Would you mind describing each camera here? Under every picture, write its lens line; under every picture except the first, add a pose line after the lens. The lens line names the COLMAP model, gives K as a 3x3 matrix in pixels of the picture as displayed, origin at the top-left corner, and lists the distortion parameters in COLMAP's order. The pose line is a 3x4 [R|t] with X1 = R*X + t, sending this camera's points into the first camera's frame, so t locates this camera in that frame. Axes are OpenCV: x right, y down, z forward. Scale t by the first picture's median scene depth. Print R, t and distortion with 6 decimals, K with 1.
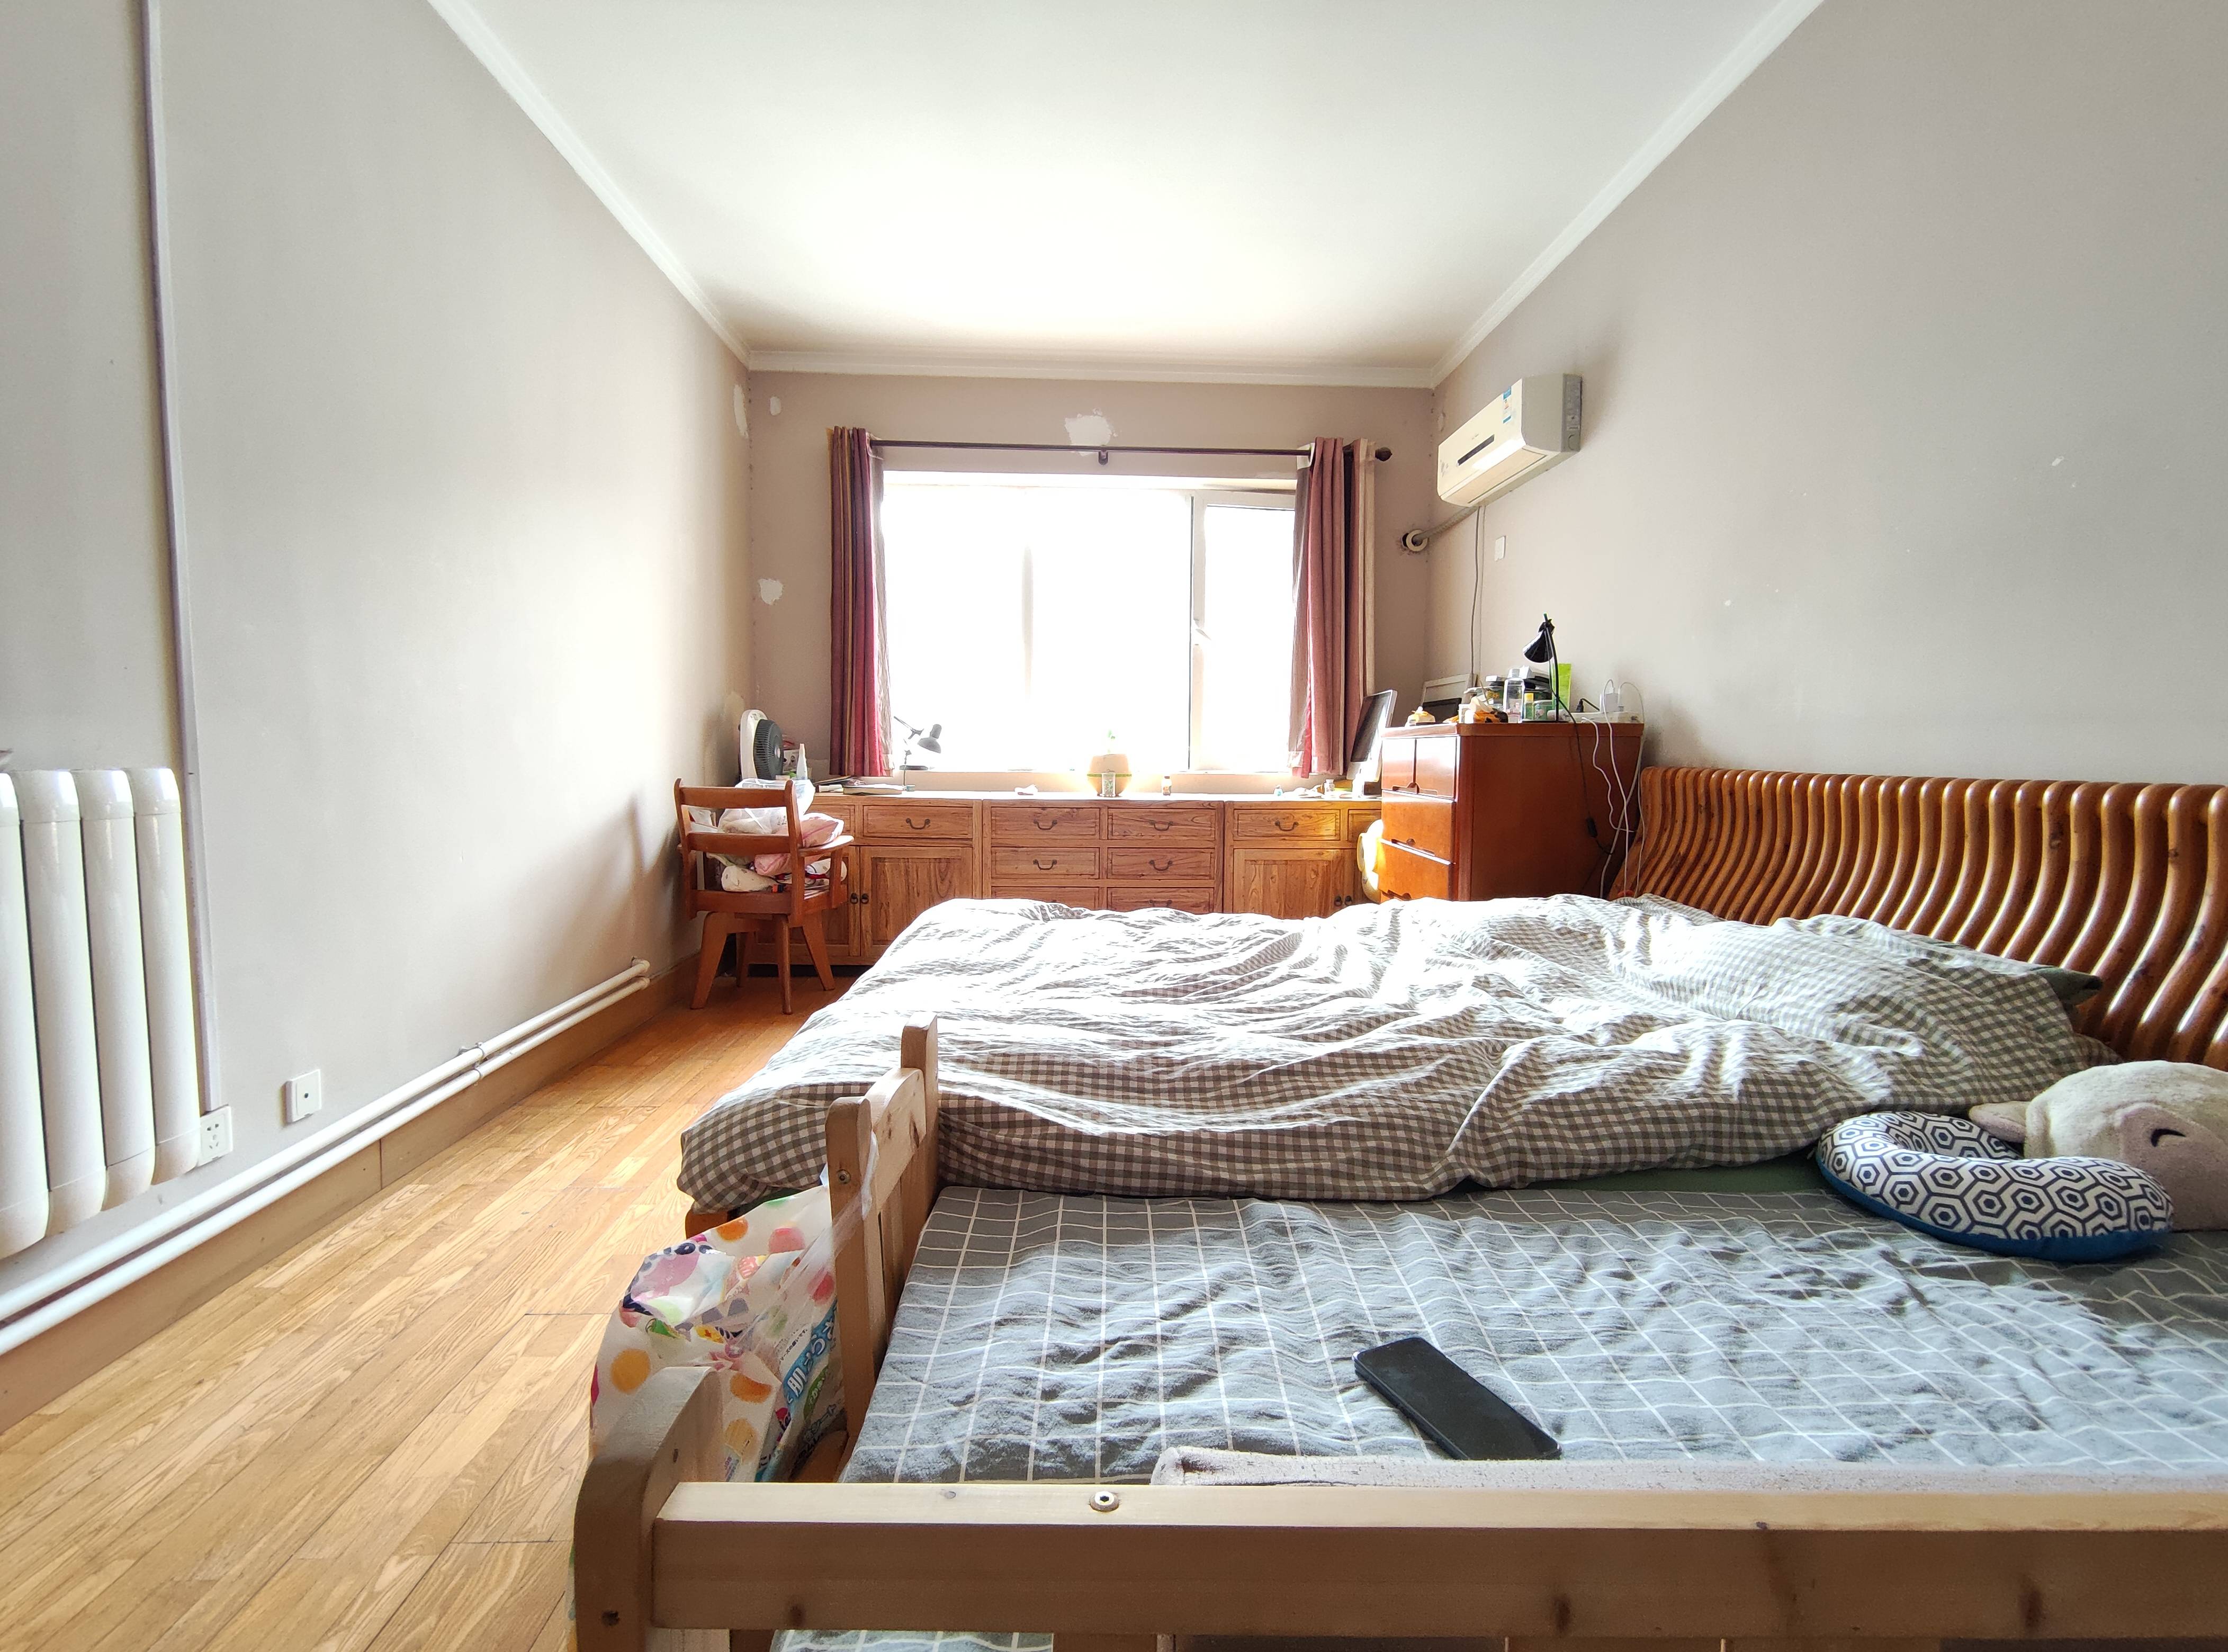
lens RADIAL K [[1020.1, 0, 1114.0], [0, 1020.1, 826.0], [0, 0, 1]] dist [0.018432, -0.012777]
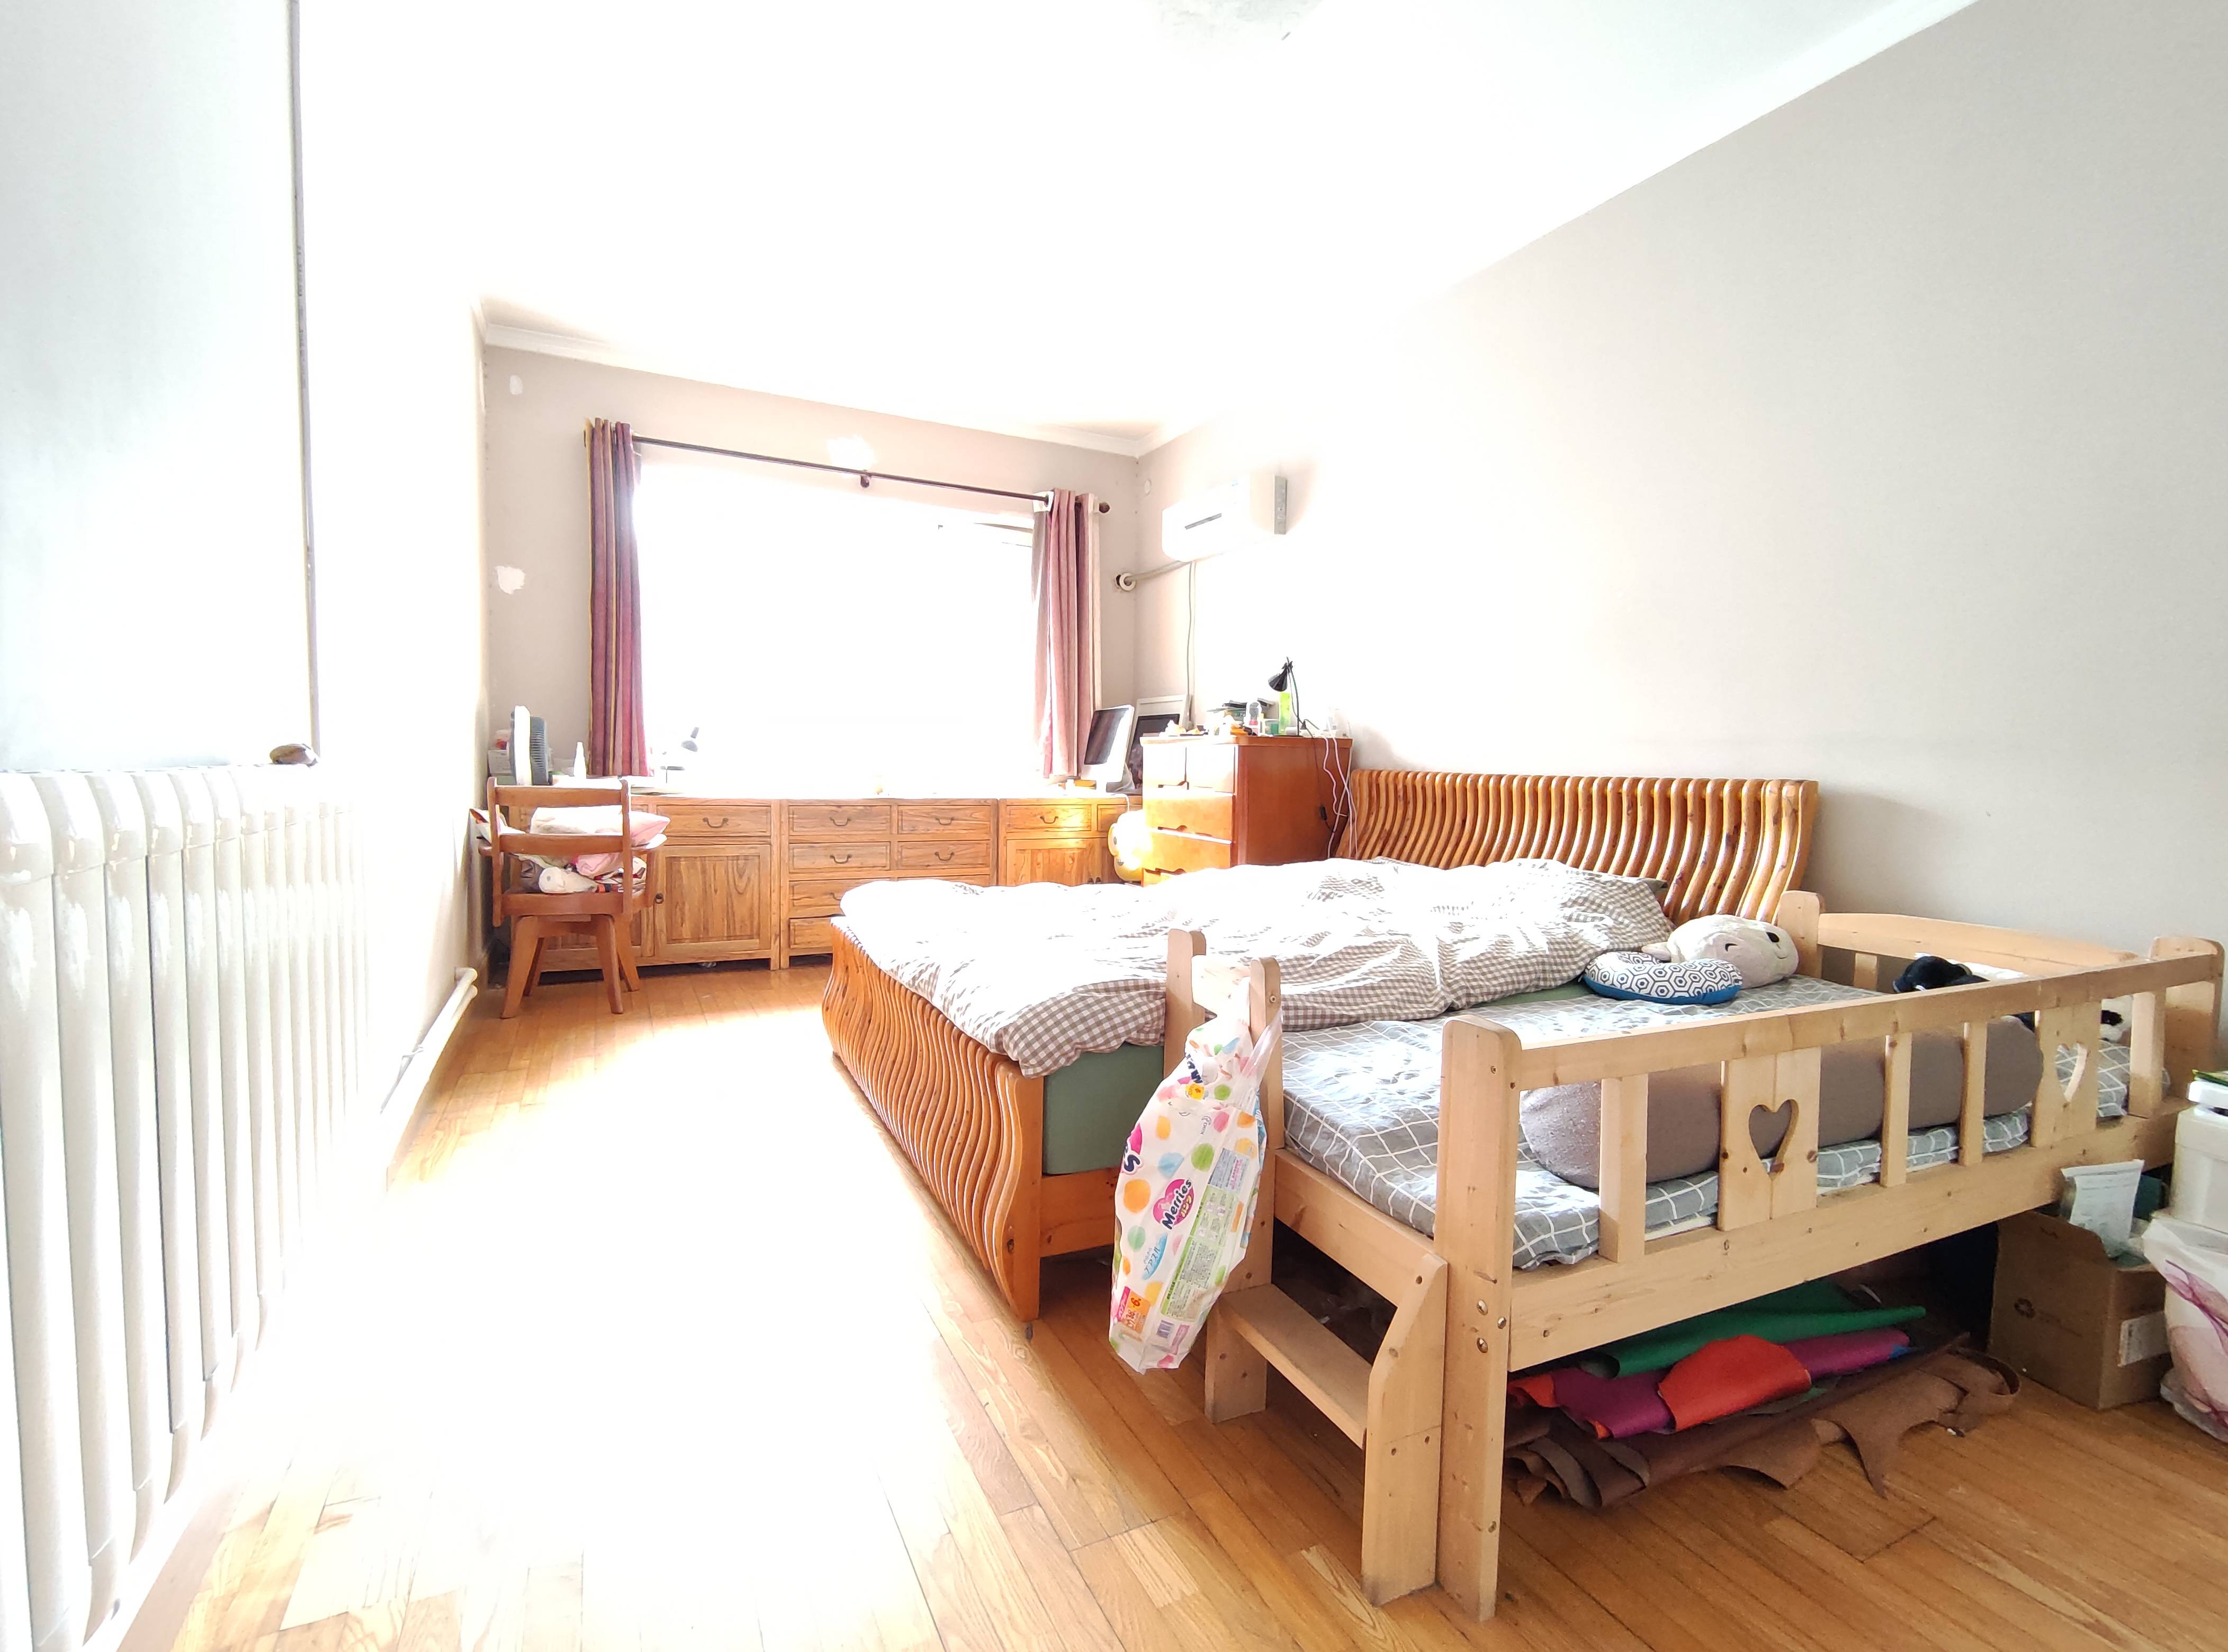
lens RADIAL K [[1020.1, 0, 1114.0], [0, 1020.1, 826.0], [0, 0, 1]] dist [0.018432, -0.012777]
pose [[0.910589, -0.018889, 0.412881, -0.288399], [0.020114, 0.999797, 0.001379, 0.008937], [-0.412823, 0.007049, 0.910784, -0.113761]]
